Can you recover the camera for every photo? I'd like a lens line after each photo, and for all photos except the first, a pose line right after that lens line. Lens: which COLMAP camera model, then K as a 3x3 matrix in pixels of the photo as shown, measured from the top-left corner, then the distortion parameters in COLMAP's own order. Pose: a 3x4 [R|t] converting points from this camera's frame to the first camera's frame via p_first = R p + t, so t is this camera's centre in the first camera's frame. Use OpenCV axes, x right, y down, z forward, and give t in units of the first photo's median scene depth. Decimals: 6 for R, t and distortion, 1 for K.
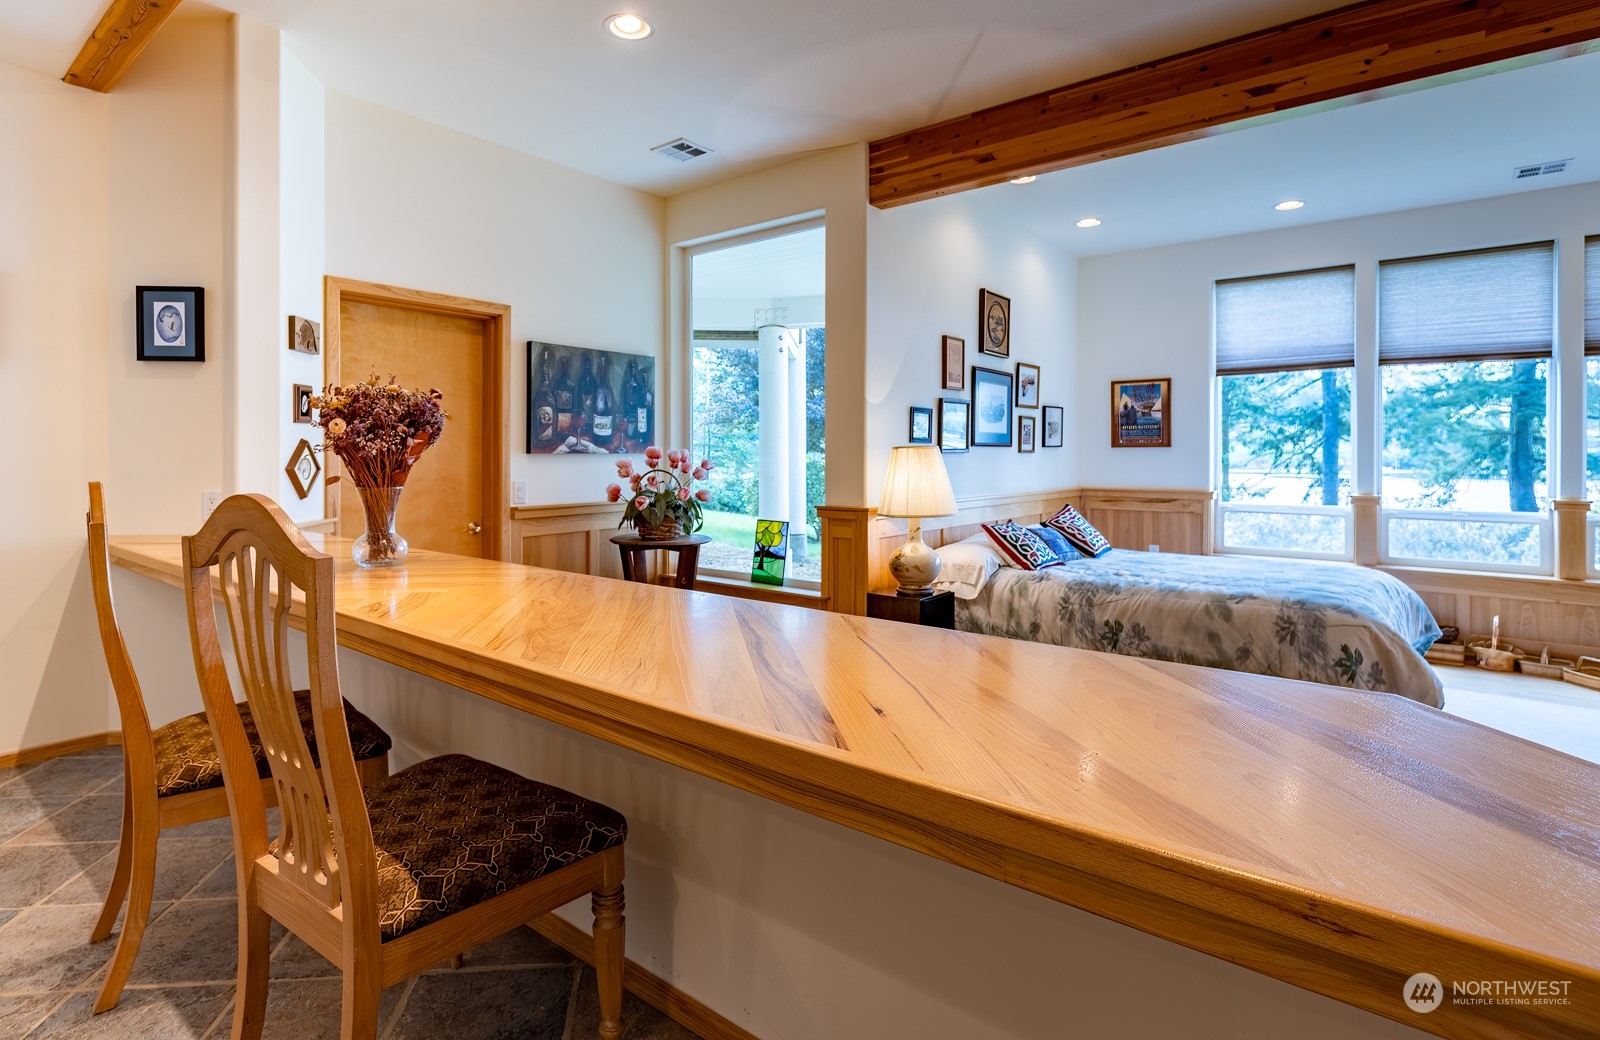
lens RADIAL K [[800.4, 0, 735.0], [0, 800.4, 455.0], [0, 0, 1]] dist [-0.011161, 0.001861]
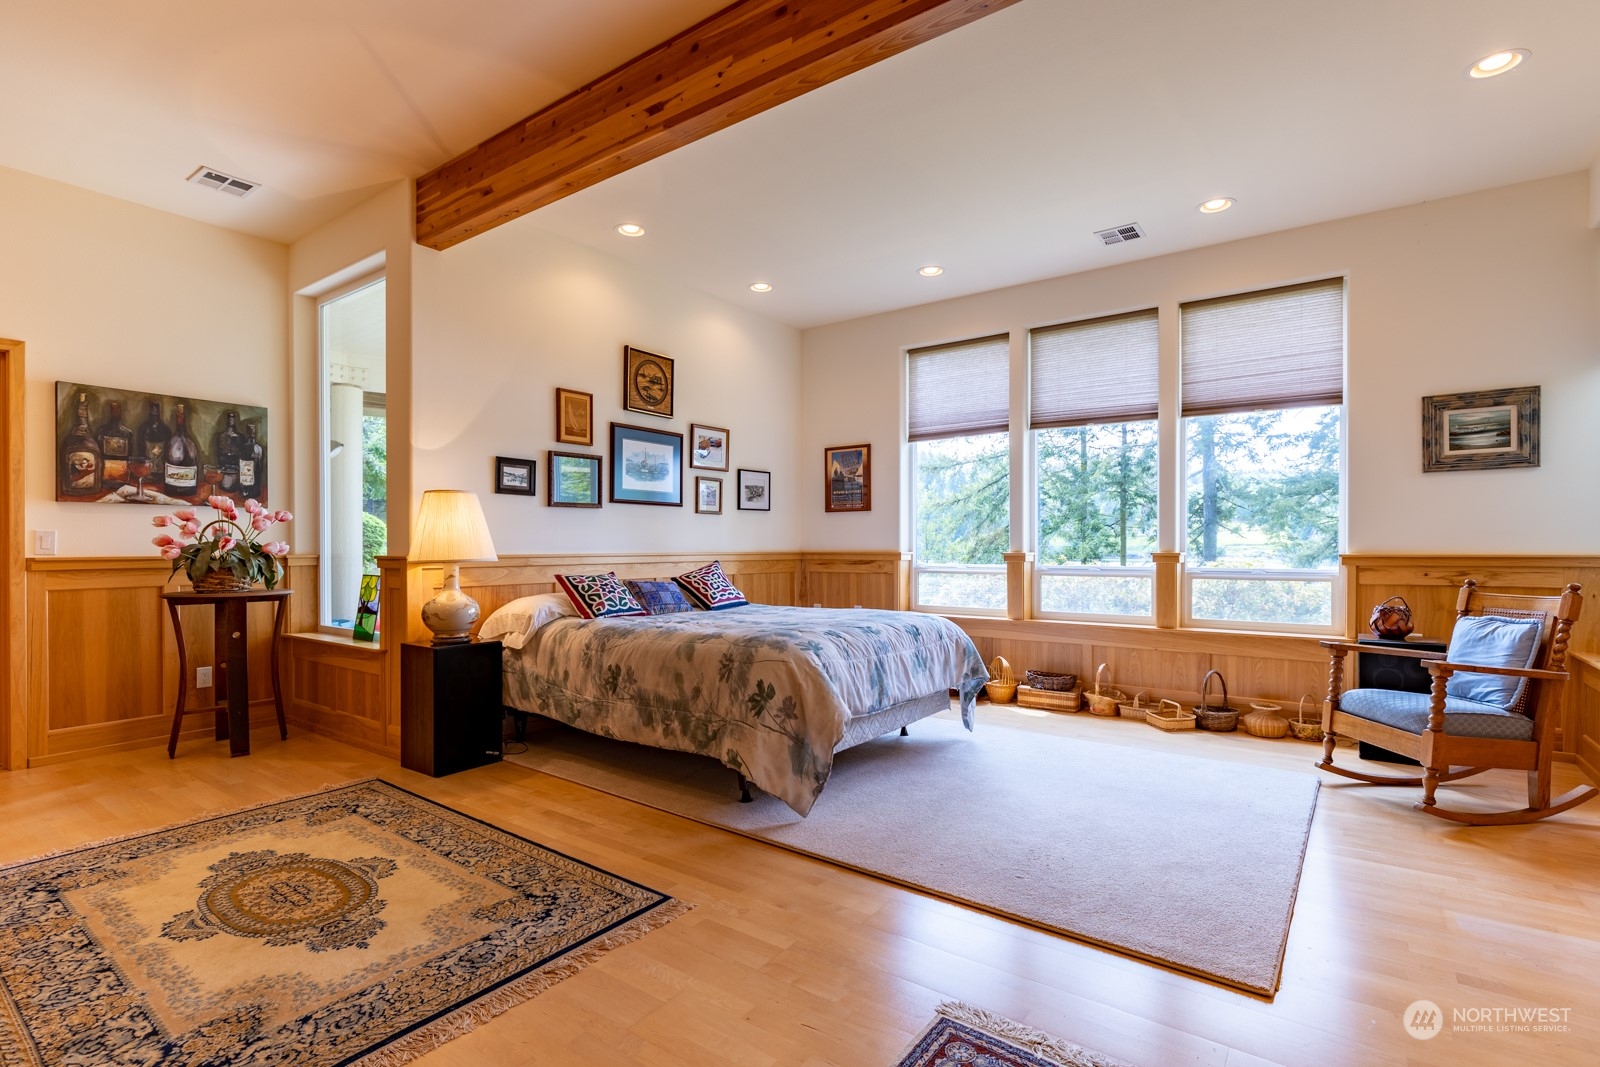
lens RADIAL K [[749.0, 0, 802.2], [0, 749.0, 547.5], [0, 0, 1]] dist [-0.001752, -0.000802]
pose [[0.996129, -0.002336, 0.087872, 0.485625], [0.002318, 0.999997, 0.000309, 0.049169], [-0.087873, -0.000104, 0.996132, 0.047548]]
